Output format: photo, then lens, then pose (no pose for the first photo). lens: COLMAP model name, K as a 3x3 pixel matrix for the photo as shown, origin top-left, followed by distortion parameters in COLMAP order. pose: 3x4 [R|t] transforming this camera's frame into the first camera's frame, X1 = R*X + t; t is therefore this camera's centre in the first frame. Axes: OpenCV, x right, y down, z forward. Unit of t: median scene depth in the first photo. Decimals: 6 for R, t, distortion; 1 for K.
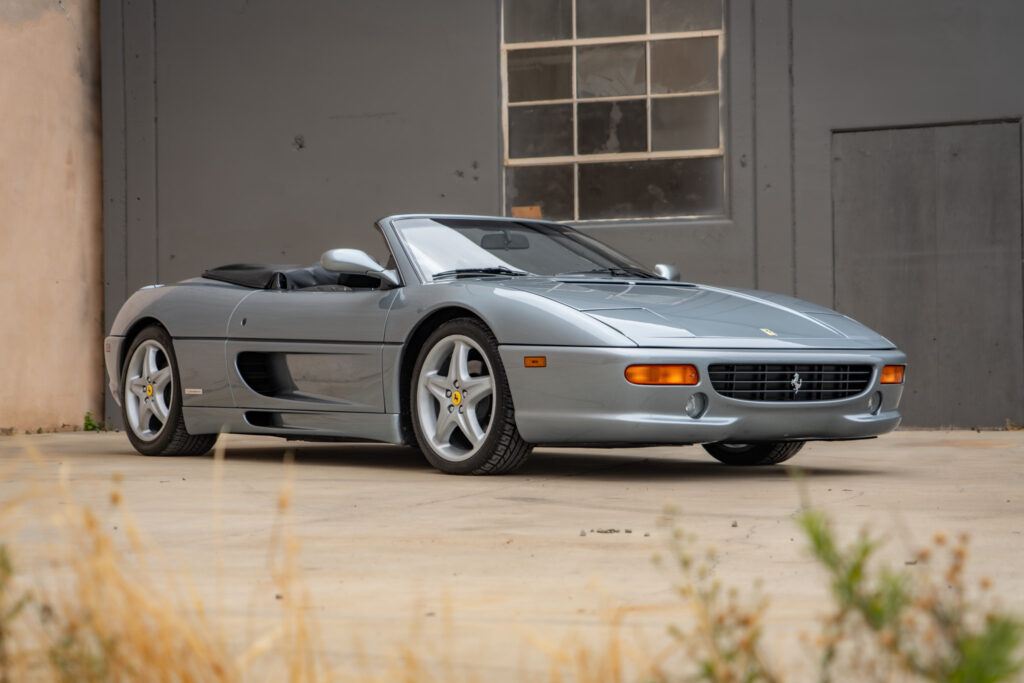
lens RADIAL K [[1873.0, 0, 512.0], [0, 1873.0, 341.5], [0, 0, 1]] dist [0.092484, -0.076698]
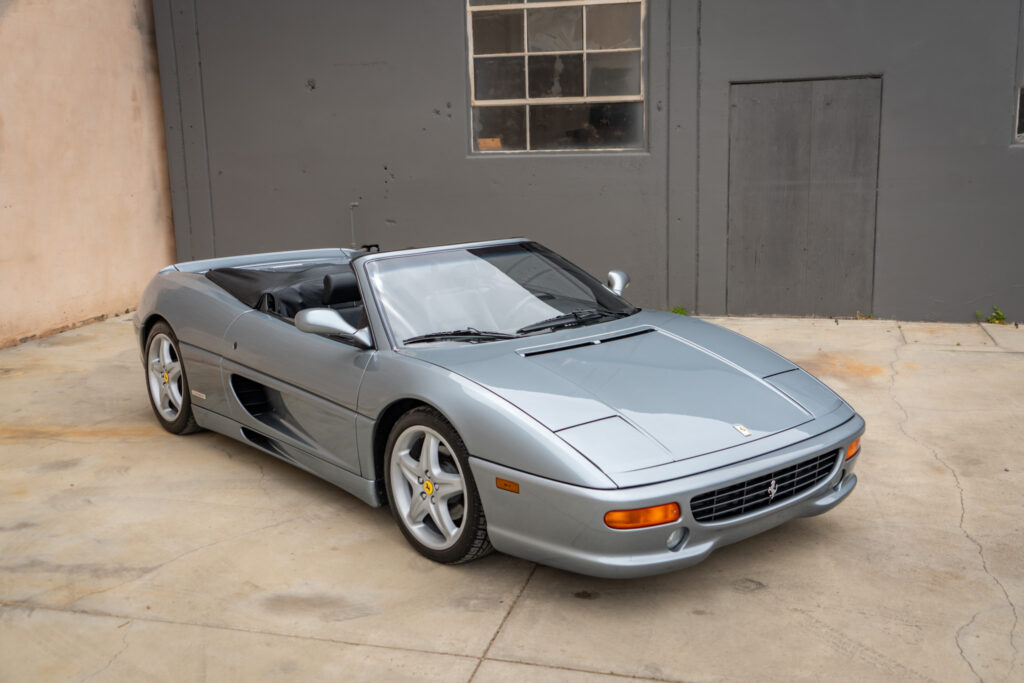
lens RADIAL K [[1056.8, 0, 512.0], [0, 1056.8, 341.5], [0, 0, 1]] dist [0.020505, 0.039674]
pose [[0.999444, -0.018032, 0.028042, 0.000442], [0.011430, 0.975460, 0.219878, -0.099558], [-0.031319, -0.219436, 0.975124, 0.269660]]
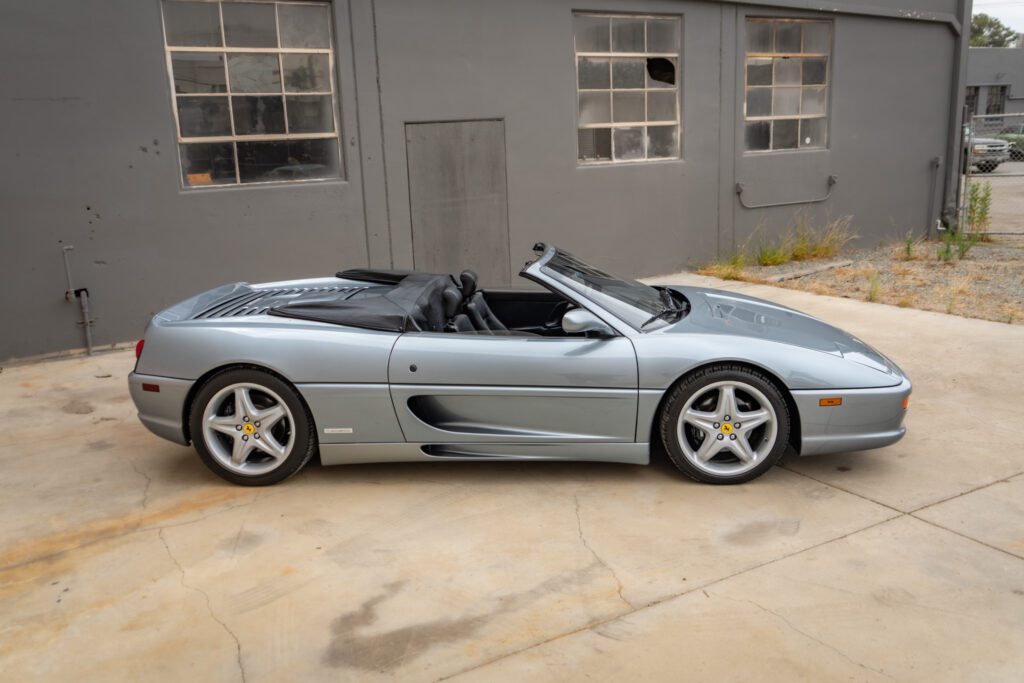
lens RADIAL K [[871.5, 0, 494.7], [0, 871.5, 340.0], [0, 0, 1]] dist [0.006473, 0.002833]
pose [[0.690796, -0.176224, 0.701246, -0.319957], [0.018652, 0.973865, 0.226360, -0.097705], [-0.722809, -0.143289, 0.676029, 0.419703]]
